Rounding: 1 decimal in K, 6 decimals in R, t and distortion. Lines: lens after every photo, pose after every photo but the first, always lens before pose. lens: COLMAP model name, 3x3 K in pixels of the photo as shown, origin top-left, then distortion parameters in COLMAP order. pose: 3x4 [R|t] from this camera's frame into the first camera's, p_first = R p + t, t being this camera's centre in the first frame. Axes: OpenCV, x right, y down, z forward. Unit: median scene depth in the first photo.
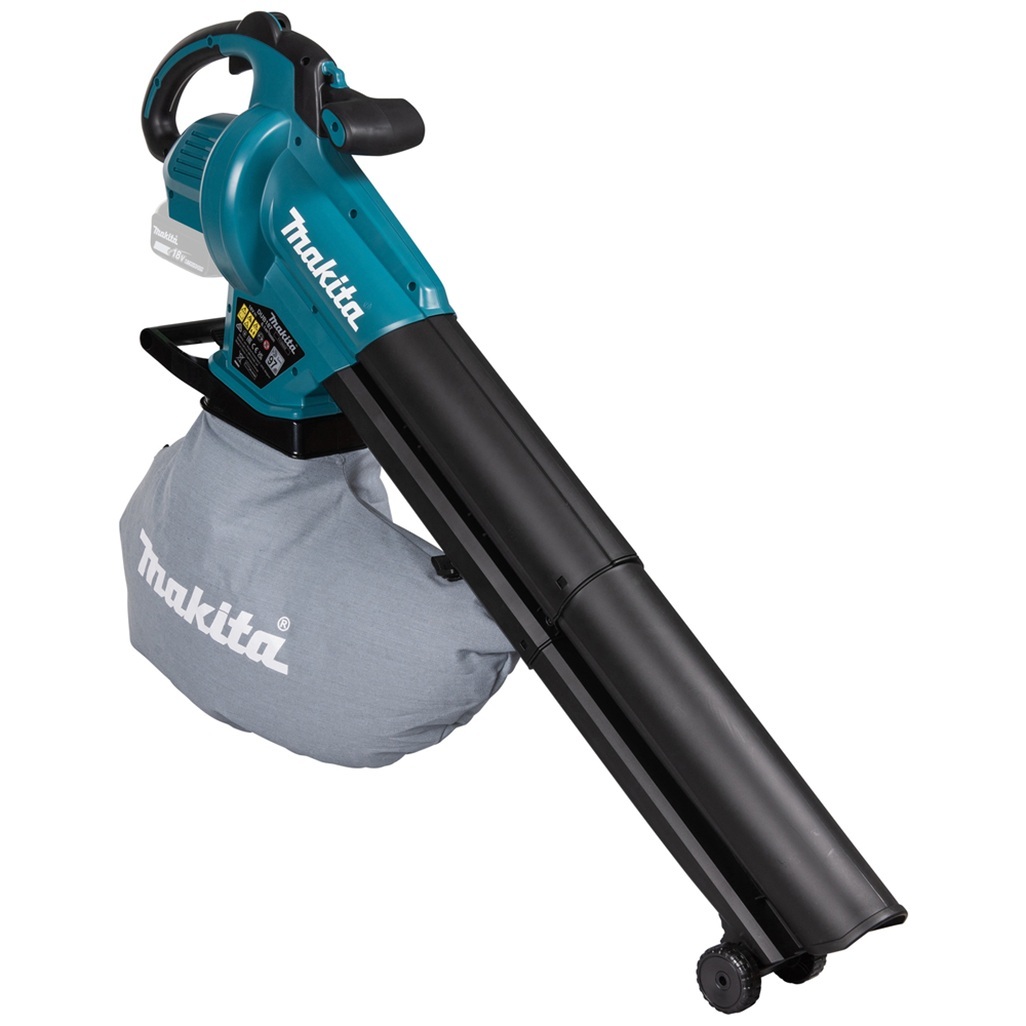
lens RADIAL K [[2631.4, 0, 513.0], [0, 2631.4, 513.0], [0, 0, 1]] dist [0.063716, 4.200874]
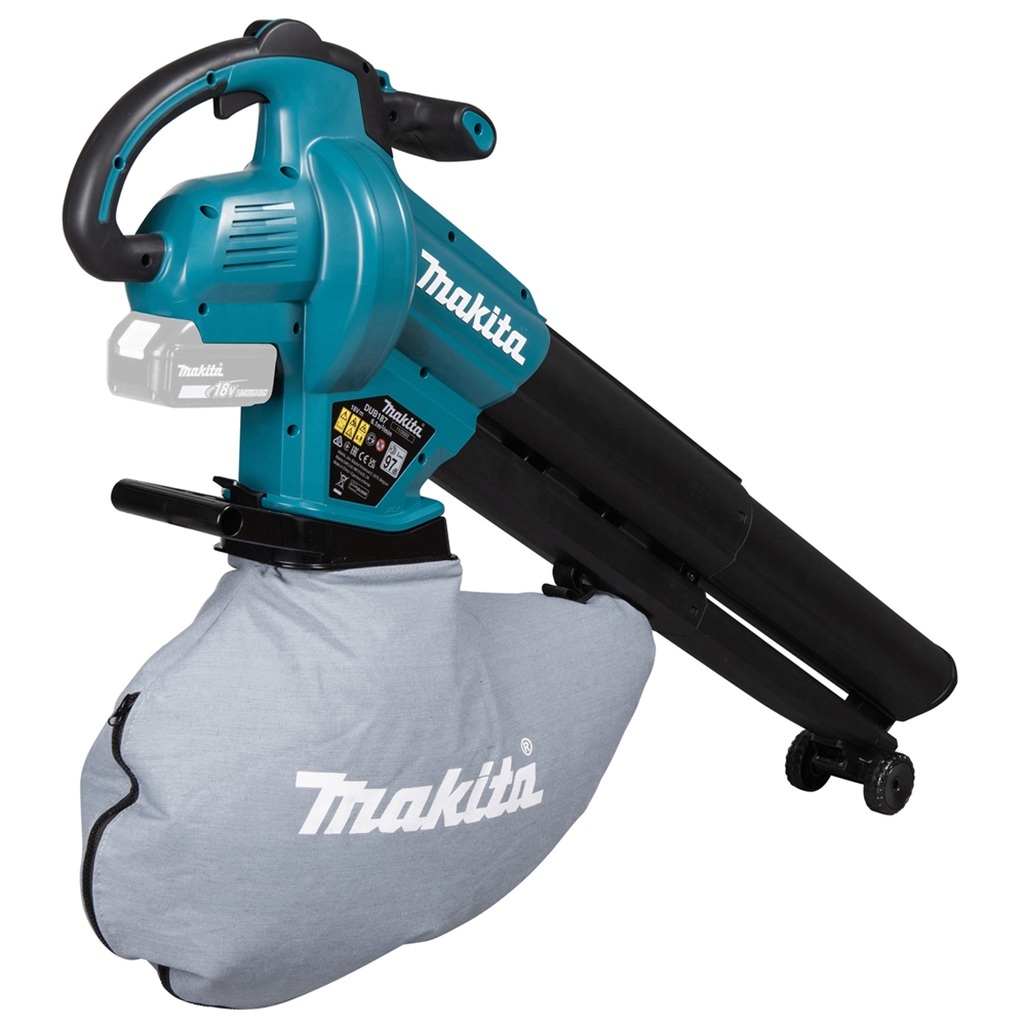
lens RADIAL K [[2631.4, 0, 513.0], [0, 2631.4, 513.0], [0, 0, 1]] dist [0.063716, 4.200874]
pose [[-0.005271, -0.301994, 0.953295, -0.824947], [0.286065, 0.913013, 0.290815, -0.256174], [-0.958196, 0.274237, 0.081578, 0.907169]]
